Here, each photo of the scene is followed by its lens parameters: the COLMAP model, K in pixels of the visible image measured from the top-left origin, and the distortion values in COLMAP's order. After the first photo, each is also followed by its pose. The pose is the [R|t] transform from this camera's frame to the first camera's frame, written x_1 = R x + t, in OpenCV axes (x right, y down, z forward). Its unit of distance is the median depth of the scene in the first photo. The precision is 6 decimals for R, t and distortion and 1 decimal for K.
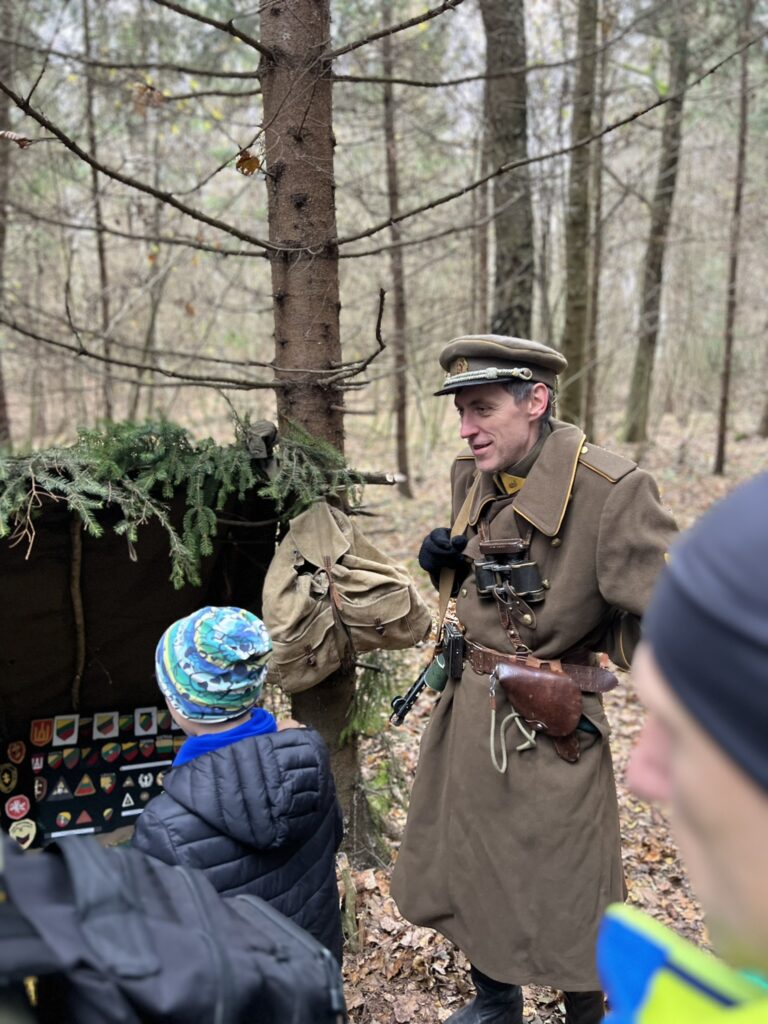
lens RADIAL K [[771.2, 0, 382.7], [0, 771.2, 535.0], [0, 0, 1]] dist [0.240984, -0.386667]
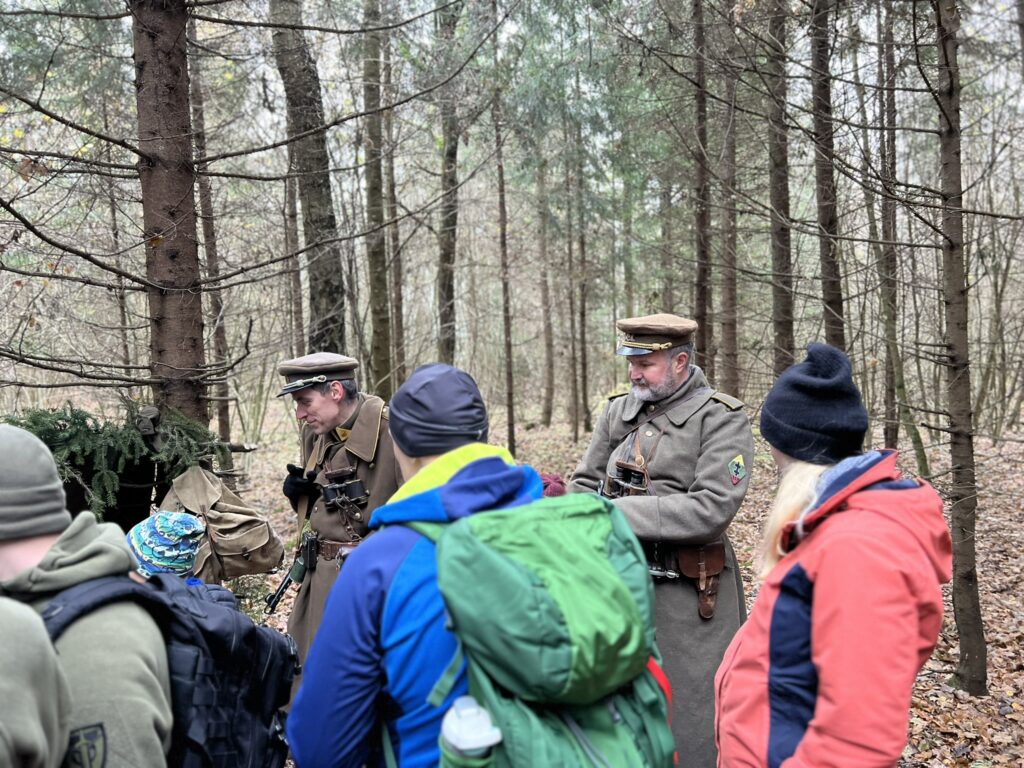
lens RADIAL K [[779.4, 0, 512.0], [0, 779.4, 384.0], [0, 0, 1]] dist [0.082864, 0.000002]
pose [[0.924447, -0.029843, 0.380142, -0.099185], [0.102323, 0.979783, -0.171917, 0.118366], [-0.367326, 0.197825, 0.908811, -0.499649]]
